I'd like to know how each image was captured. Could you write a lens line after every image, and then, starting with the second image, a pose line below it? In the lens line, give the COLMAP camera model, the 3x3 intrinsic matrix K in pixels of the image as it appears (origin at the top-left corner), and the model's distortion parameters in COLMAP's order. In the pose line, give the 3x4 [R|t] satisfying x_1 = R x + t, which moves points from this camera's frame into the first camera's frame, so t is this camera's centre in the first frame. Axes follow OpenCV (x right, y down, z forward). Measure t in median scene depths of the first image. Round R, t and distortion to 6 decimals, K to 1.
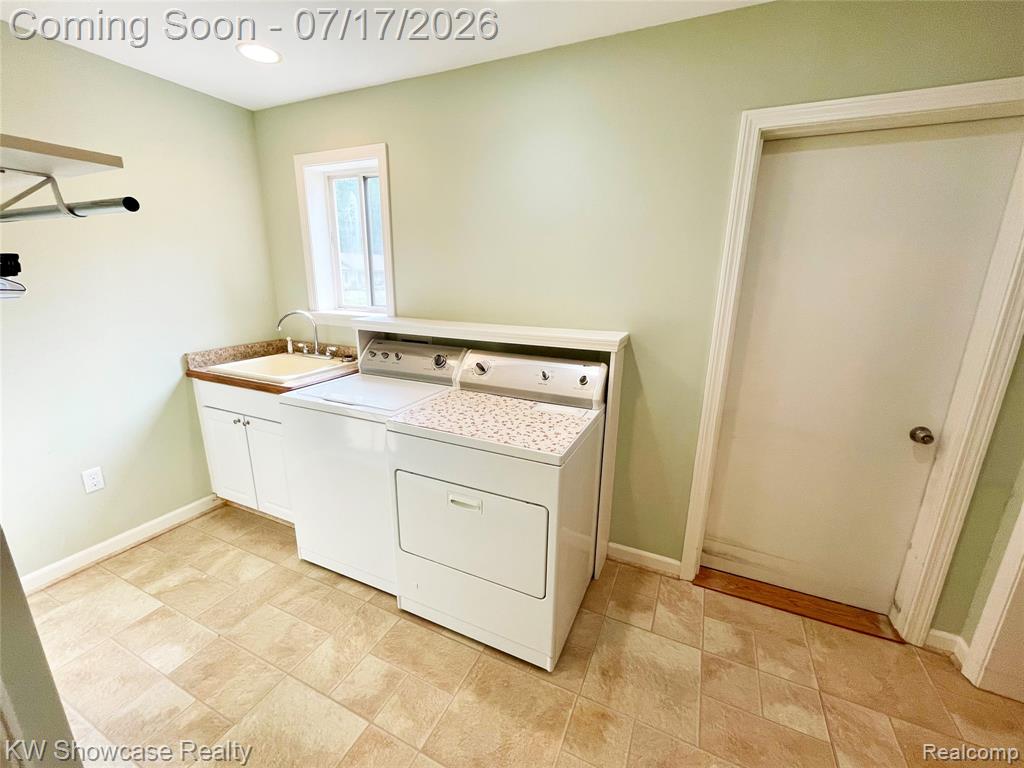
lens RADIAL K [[420.1, 0, 512.0], [0, 420.1, 384.0], [0, 0, 1]] dist [0.000825, 0.000112]
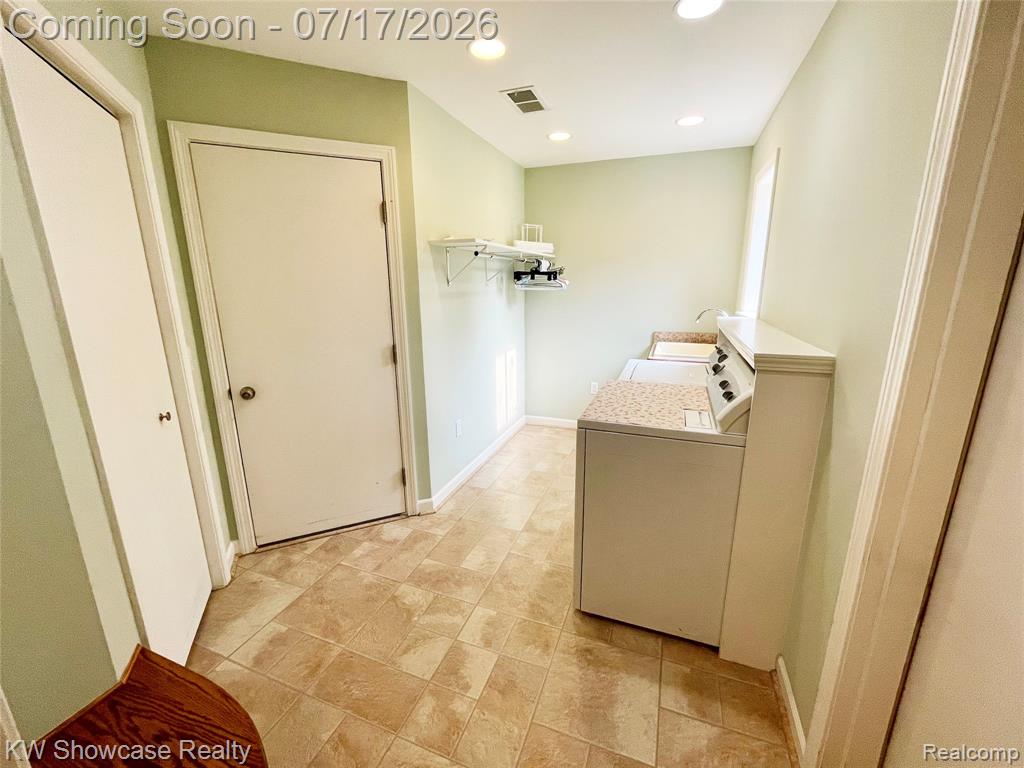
lens RADIAL K [[420.1, 0, 512.0], [0, 420.1, 384.0], [0, 0, 1]] dist [0.000825, 0.000112]
pose [[0.059302, 0.220689, -0.973540, 1.051097], [-0.248260, 0.947875, 0.199748, -0.100259], [0.966877, 0.229845, 0.110999, 0.535199]]
